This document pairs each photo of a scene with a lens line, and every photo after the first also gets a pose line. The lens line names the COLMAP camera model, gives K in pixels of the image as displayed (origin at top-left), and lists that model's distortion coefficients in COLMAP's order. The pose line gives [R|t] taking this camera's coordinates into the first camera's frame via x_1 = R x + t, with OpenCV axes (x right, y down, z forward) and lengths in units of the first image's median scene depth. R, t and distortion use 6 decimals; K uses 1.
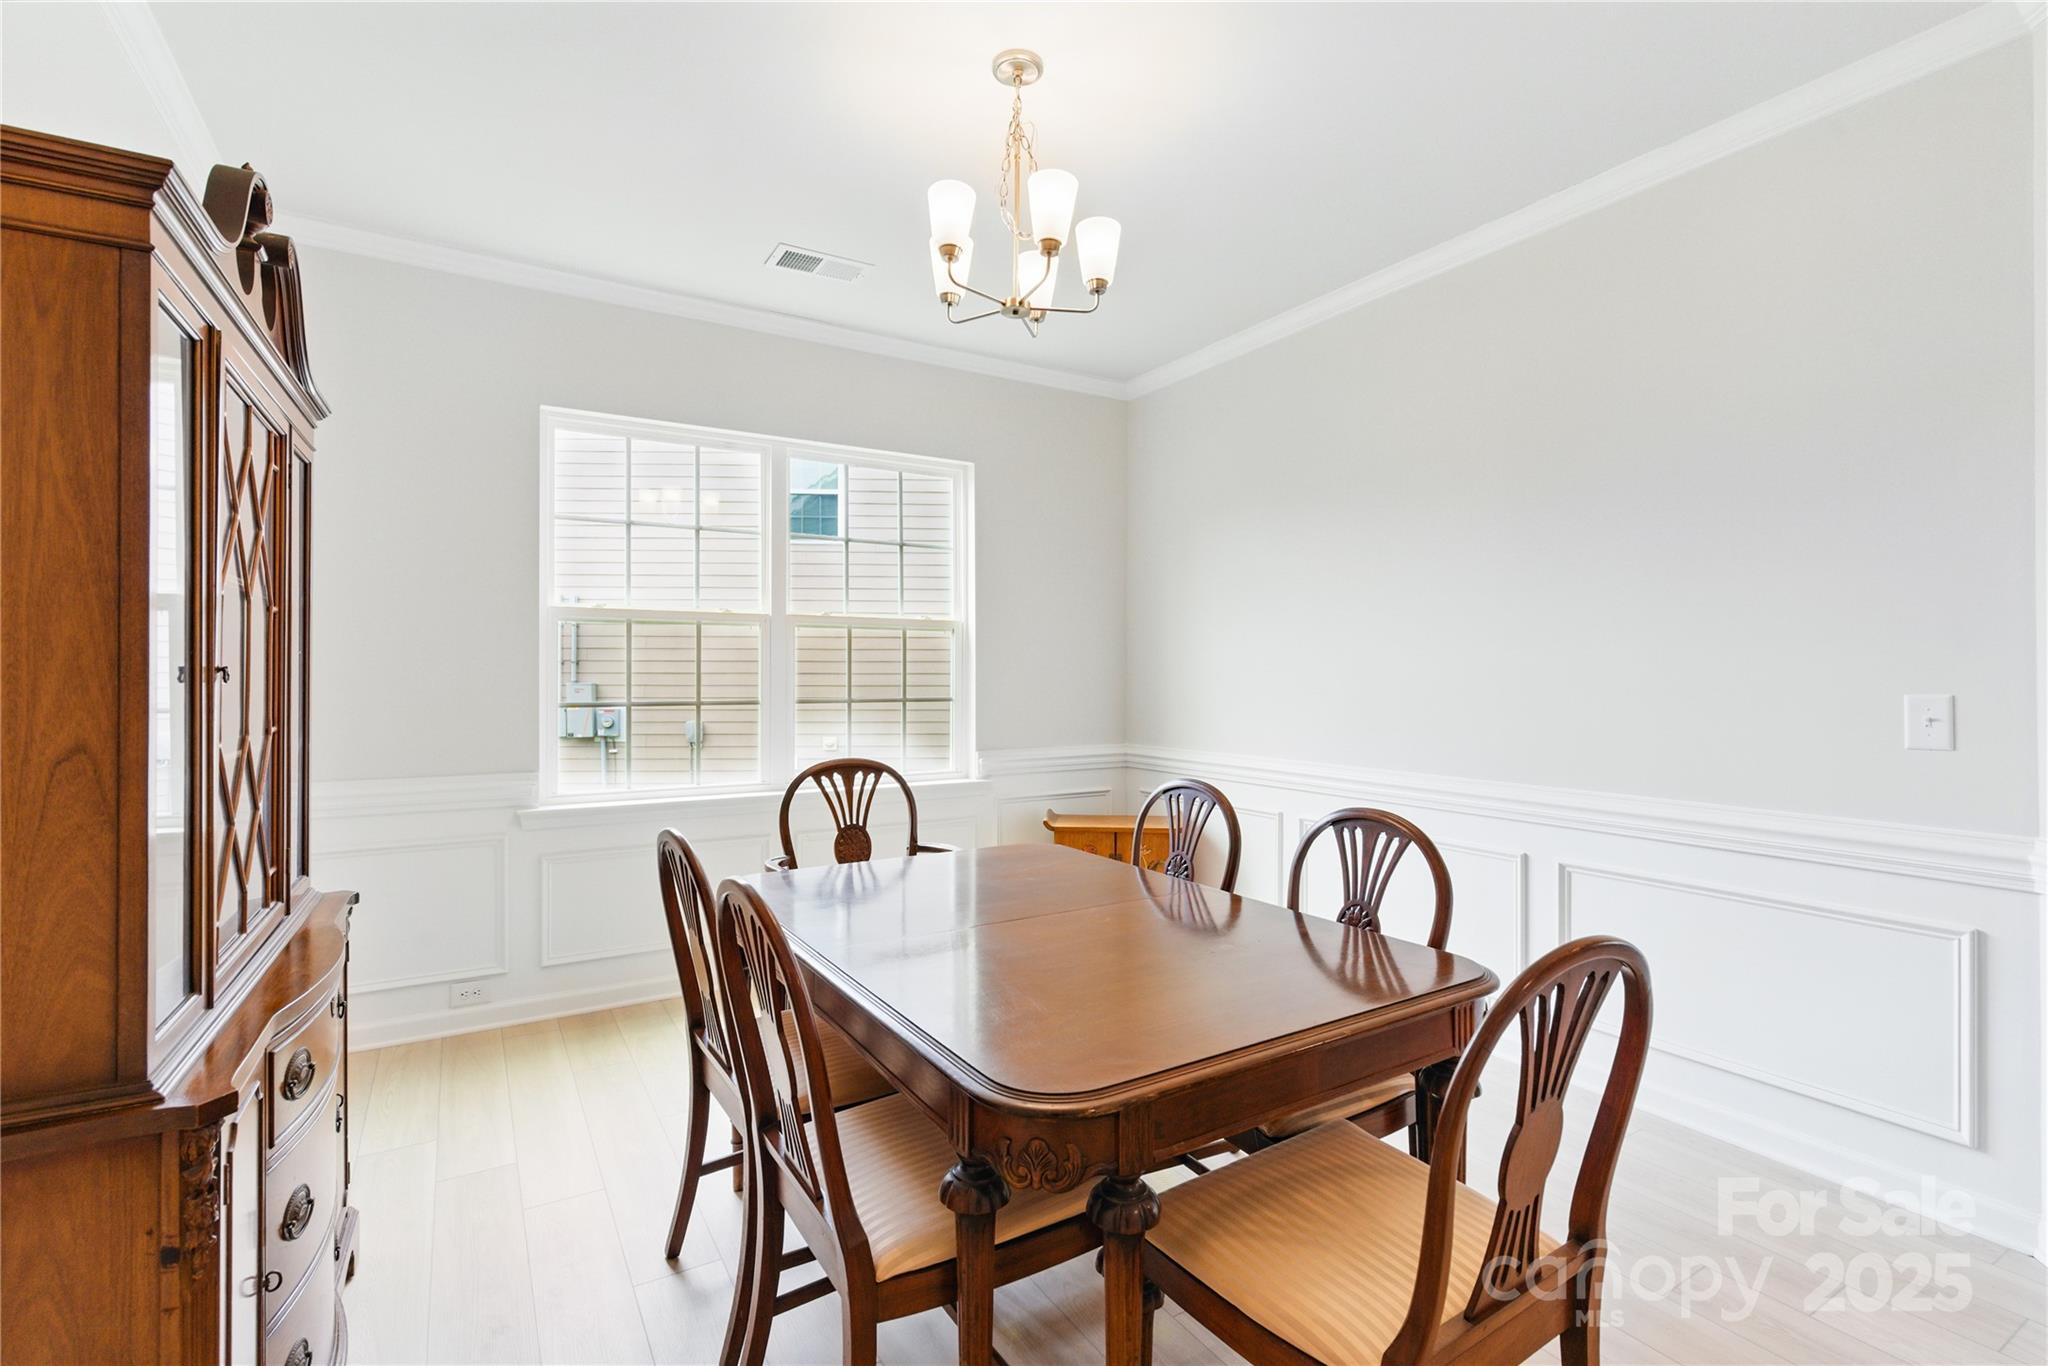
lens RADIAL K [[932.6, 0, 1031.9], [0, 932.6, 678.8], [0, 0, 1]] dist [-0.000429, -0.000838]
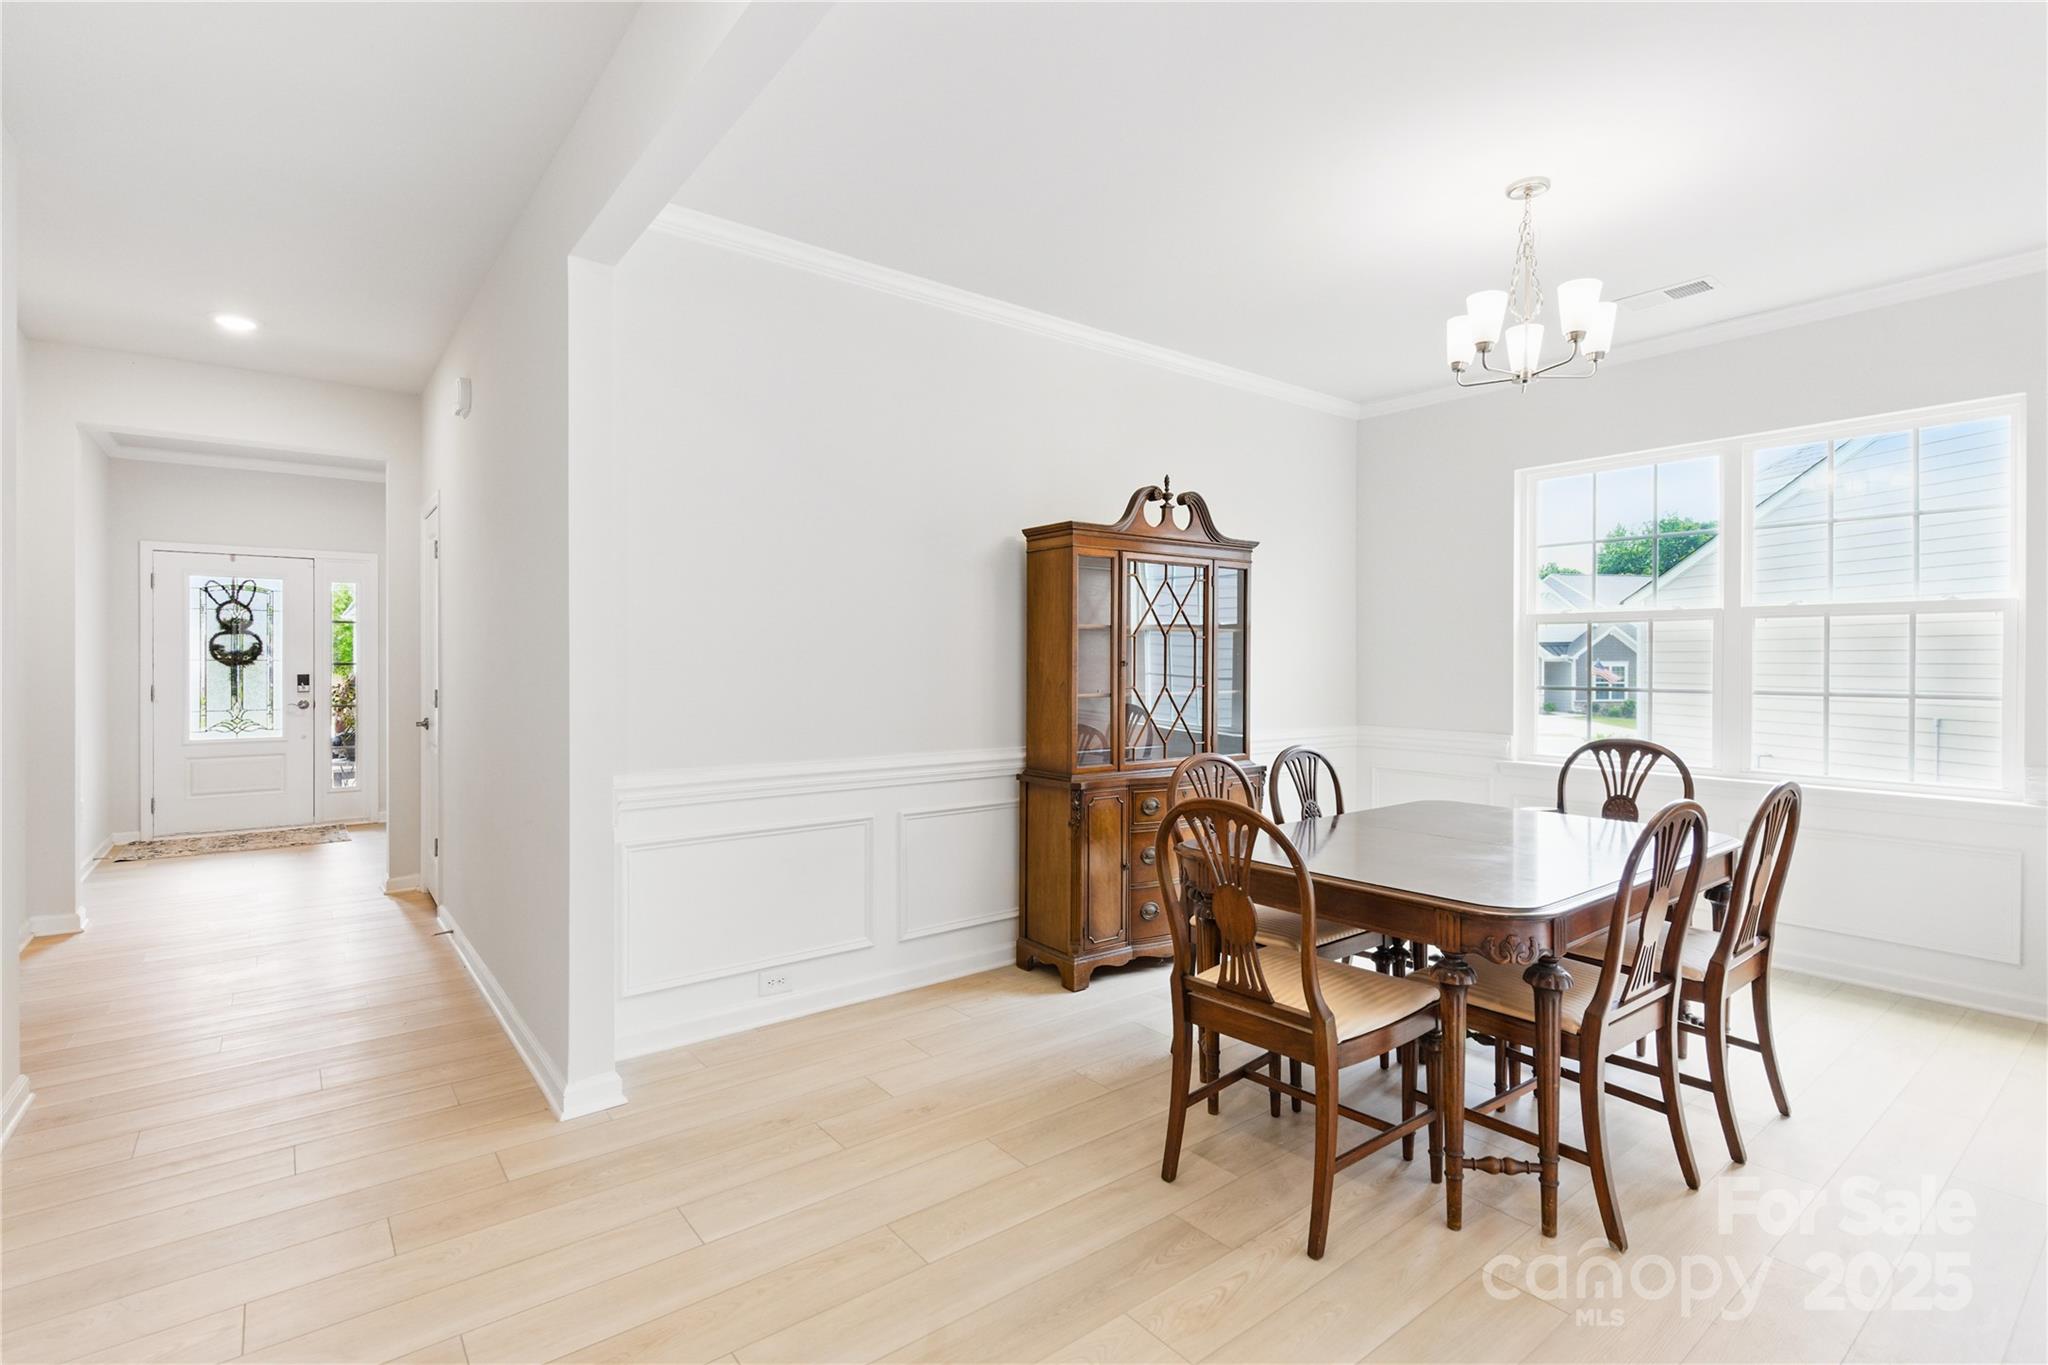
lens RADIAL K [[957.8, 0, 1017.0], [0, 957.8, 658.0], [0, 0, 1]] dist [0.000270, -0.000097]
pose [[0.128797, -0.002624, -0.991668, 0.874164], [-0.006744, 0.999971, -0.003522, -0.005385], [0.991648, 0.007142, 0.128775, 0.095880]]
